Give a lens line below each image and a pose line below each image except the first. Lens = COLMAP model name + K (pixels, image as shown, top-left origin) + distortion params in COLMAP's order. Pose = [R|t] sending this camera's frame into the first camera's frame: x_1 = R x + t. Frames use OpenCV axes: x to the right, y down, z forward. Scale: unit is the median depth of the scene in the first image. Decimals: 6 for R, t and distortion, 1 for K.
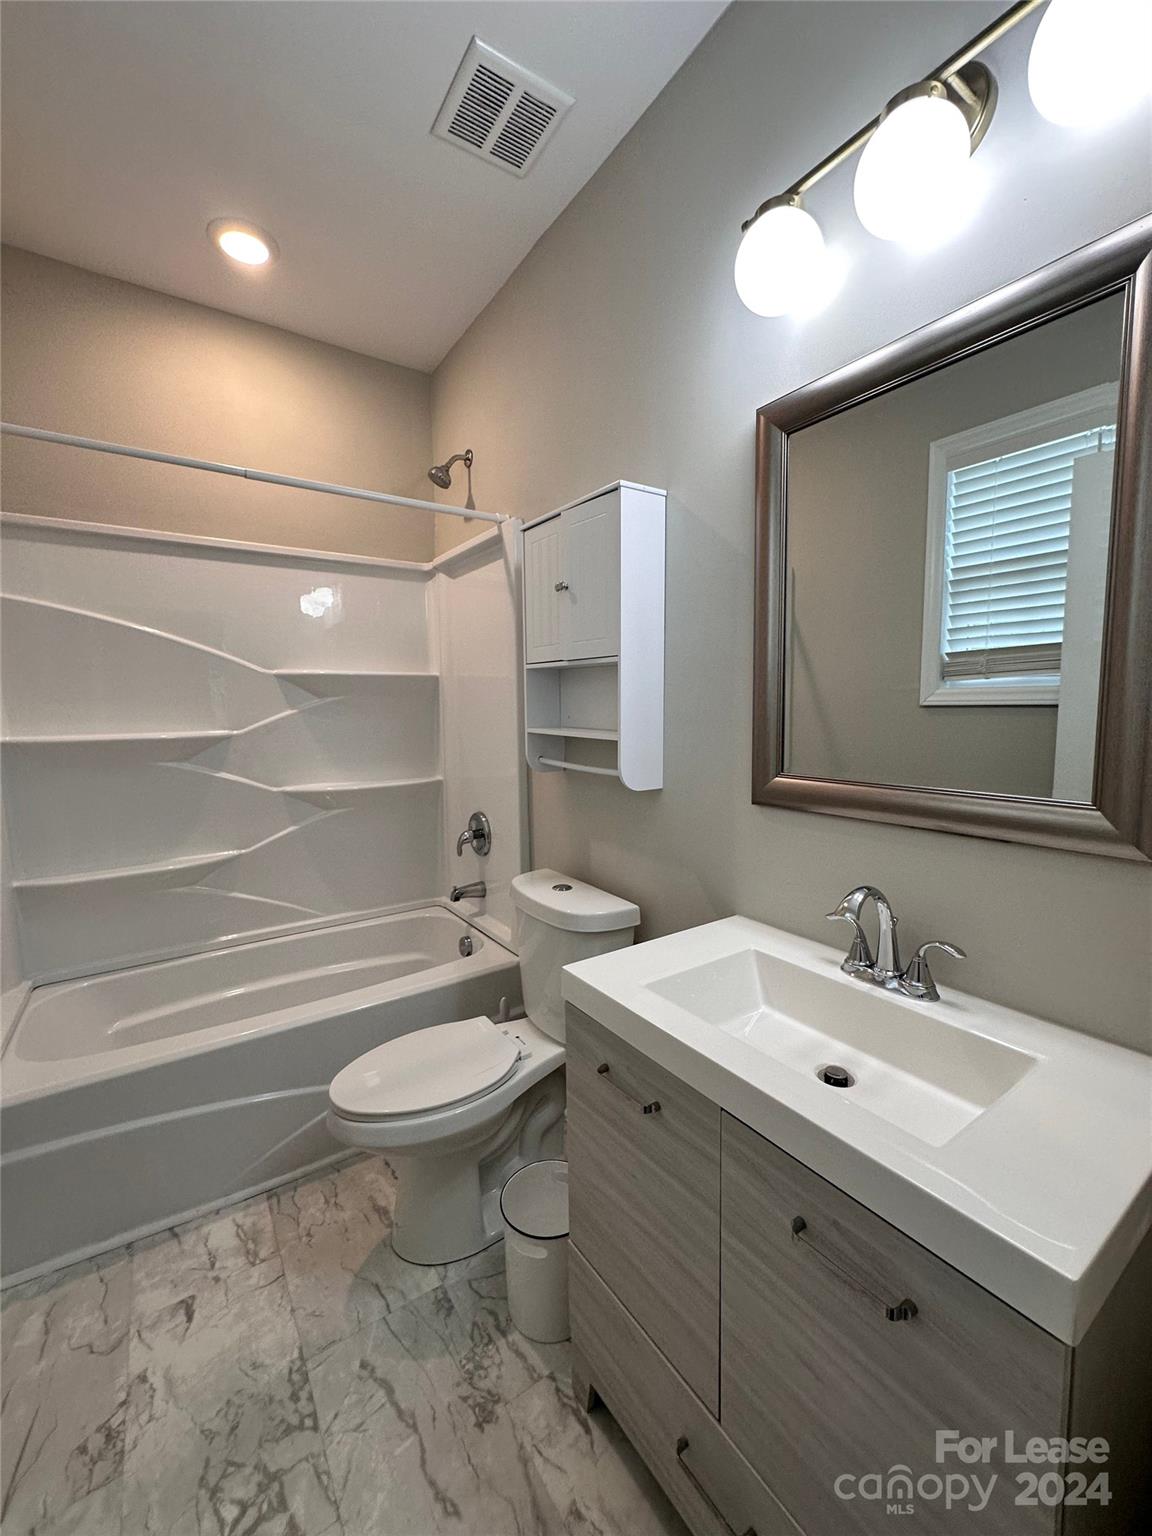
lens RADIAL K [[612.5, 0, 574.9], [0, 612.5, 768.7], [0, 0, 1]] dist [-0.004891, 0.001220]
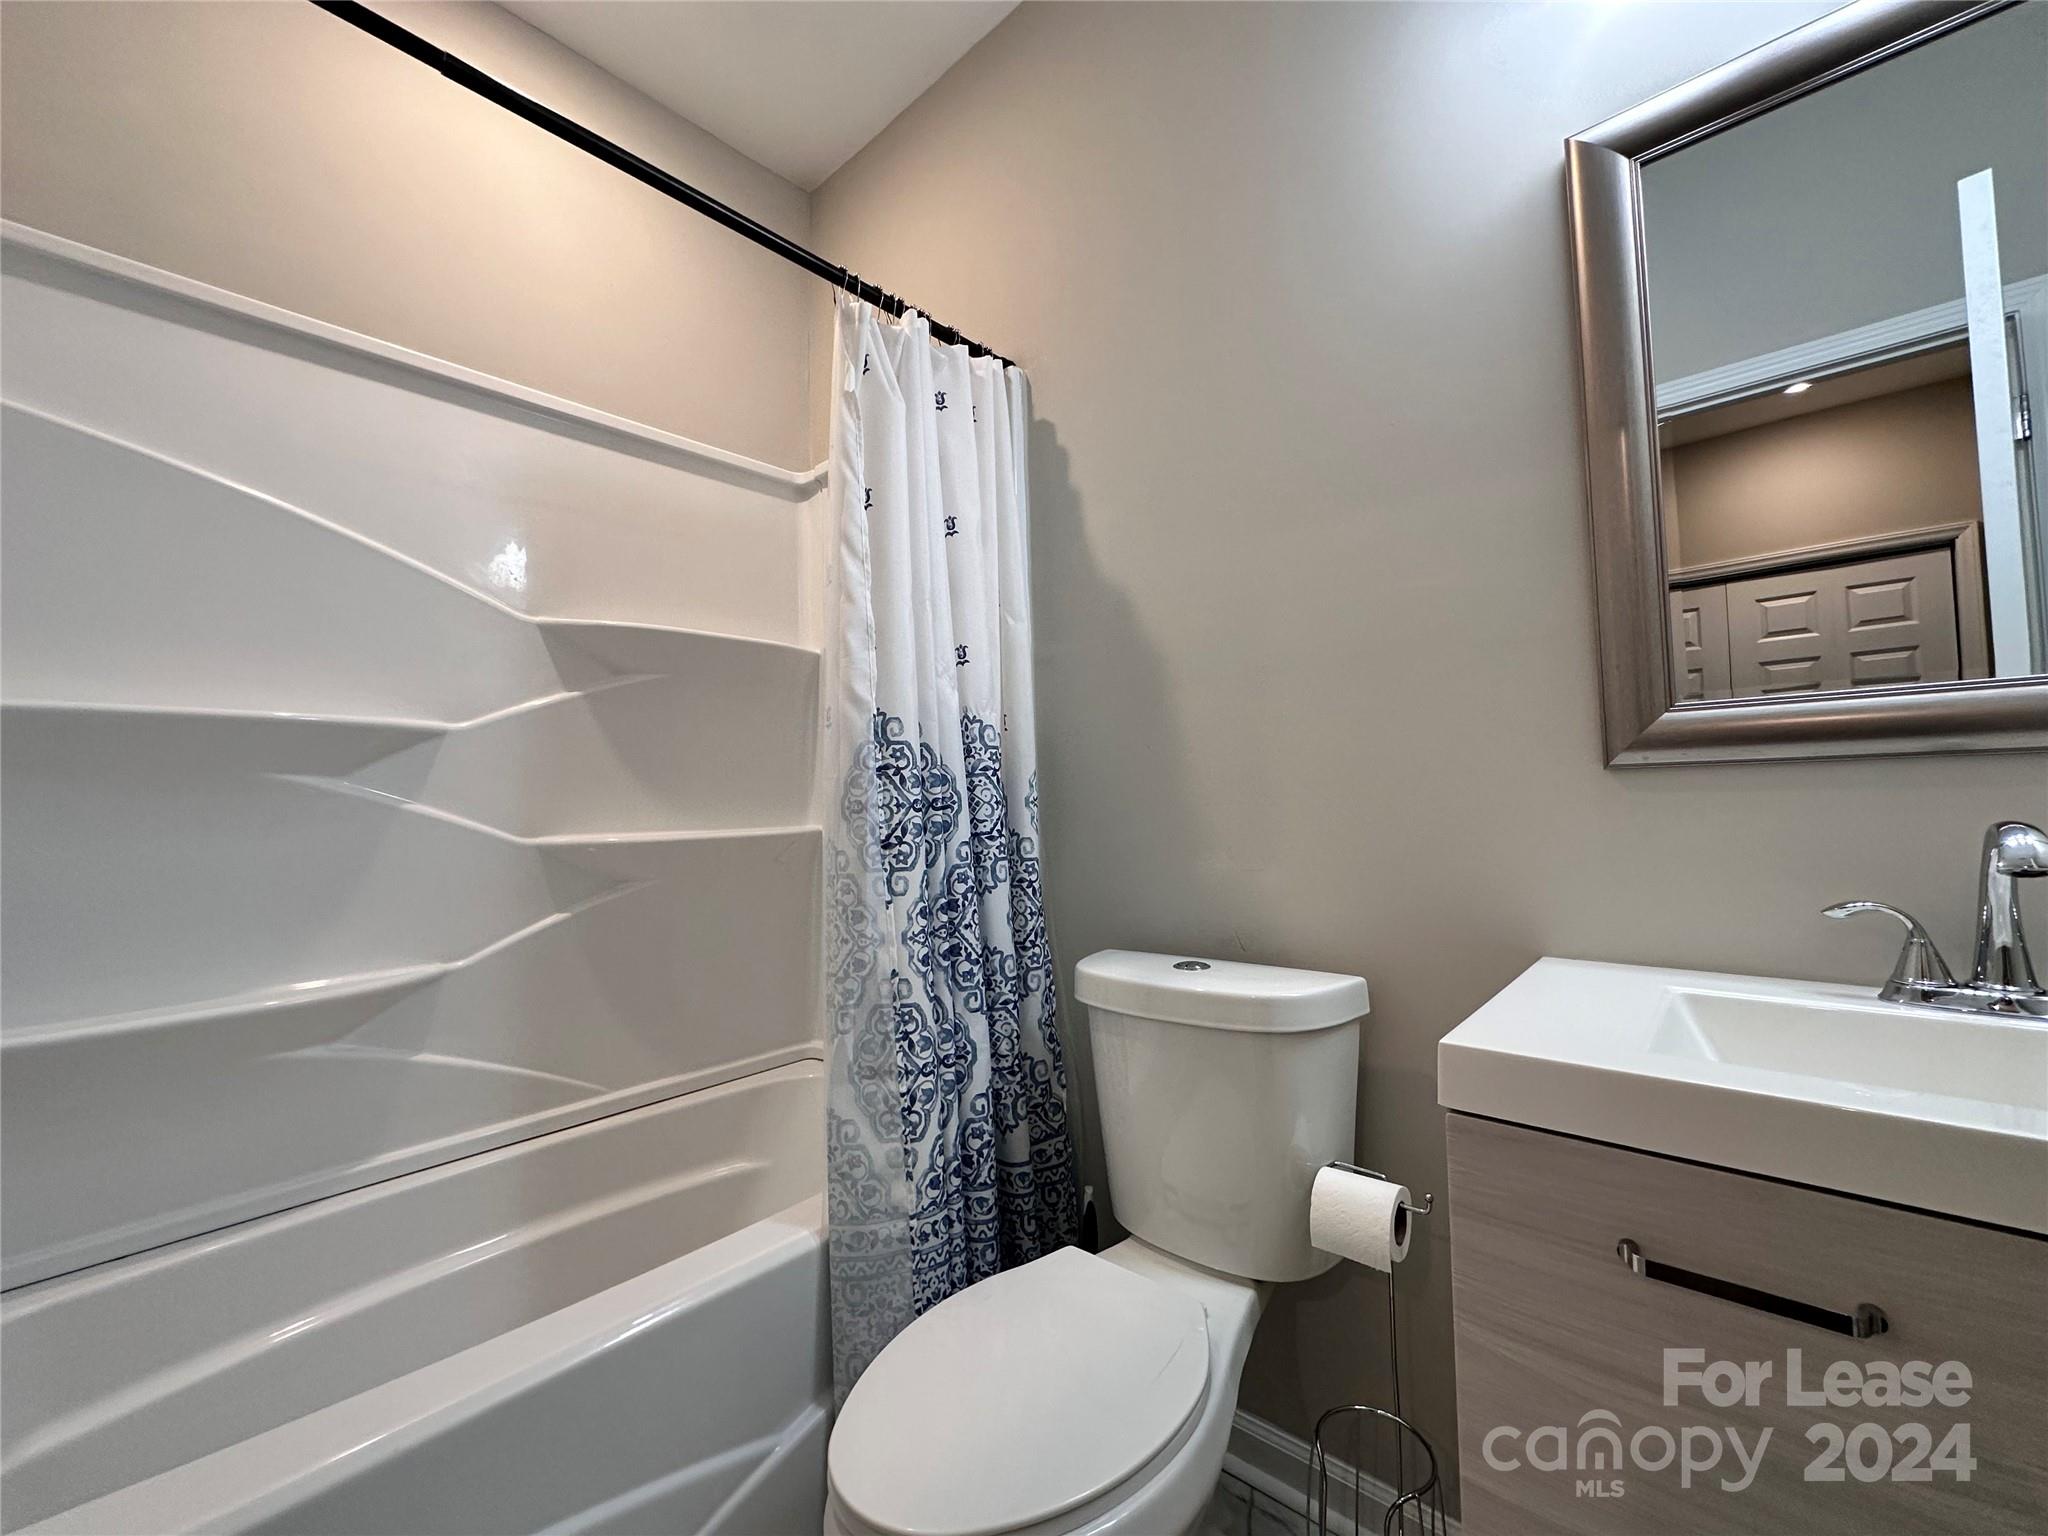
lens RADIAL K [[816.6, 0, 1037.5], [0, 816.6, 769.2], [0, 0, 1]] dist [-0.004891, 0.001220]
pose [[0.968489, -0.002641, 0.249040, -0.354809], [0.037211, 0.990254, -0.134208, 0.120112], [-0.246259, 0.139246, 0.959149, 0.328582]]
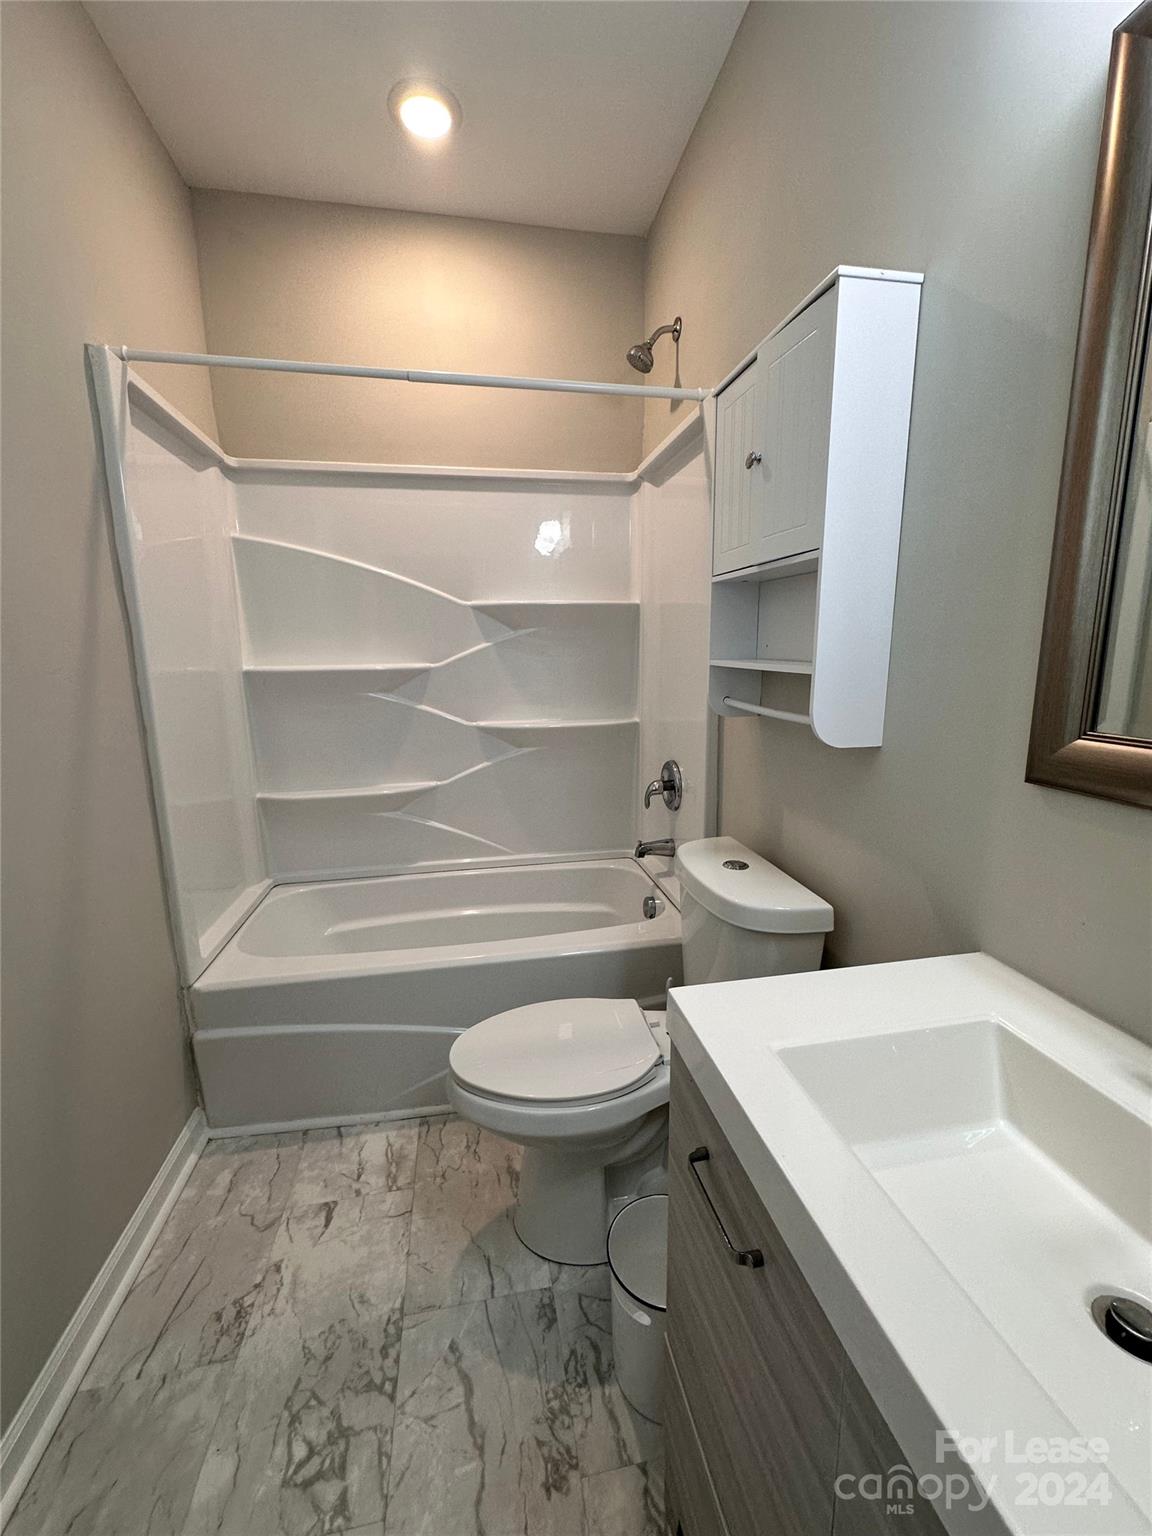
lens RADIAL K [[612.5, 0, 575.8], [0, 612.5, 767.8], [0, 0, 1]] dist [-0.004891, 0.001220]
pose [[0.915879, 0.073522, -0.394664, 0.096973], [-0.038030, 0.994555, 0.097021, 0.002749], [0.399649, -0.073851, 0.913689, 0.223342]]
